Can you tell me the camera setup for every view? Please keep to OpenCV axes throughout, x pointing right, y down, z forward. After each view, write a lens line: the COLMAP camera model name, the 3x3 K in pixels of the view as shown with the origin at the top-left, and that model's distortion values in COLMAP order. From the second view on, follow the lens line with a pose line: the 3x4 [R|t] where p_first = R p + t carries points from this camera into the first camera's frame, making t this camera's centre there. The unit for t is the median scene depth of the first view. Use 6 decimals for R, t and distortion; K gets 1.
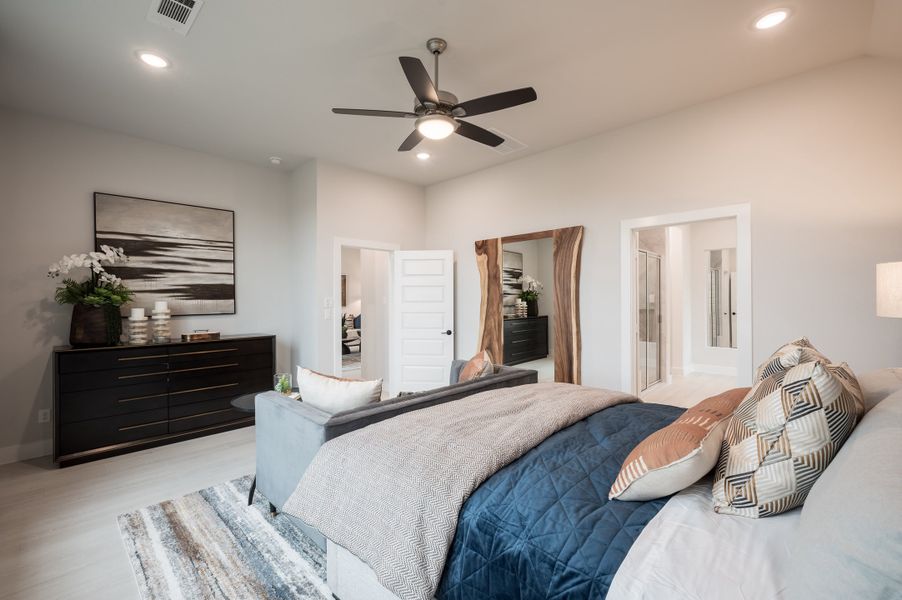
lens RADIAL K [[364.6, 0, 449.8], [0, 364.6, 300.6], [0, 0, 1]] dist [0.004273, -0.000609]
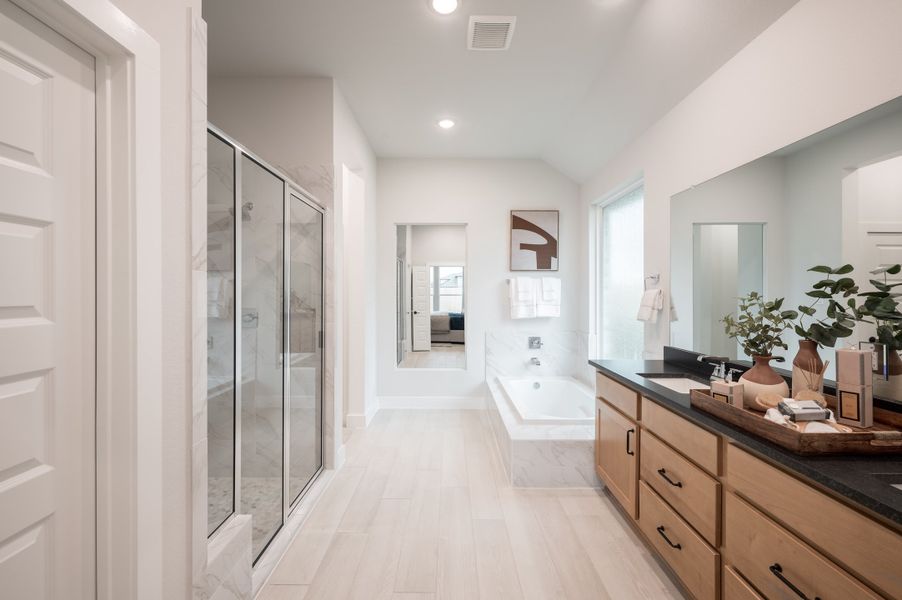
lens RADIAL K [[364.6, 0, 448.9], [0, 364.6, 295.4], [0, 0, 1]] dist [0.004273, -0.000609]
pose [[0.704638, 0.007958, 0.709522, 0.256285], [-0.006647, 0.999967, -0.004615, -0.003132], [-0.709536, -0.001464, 0.704668, 0.397623]]
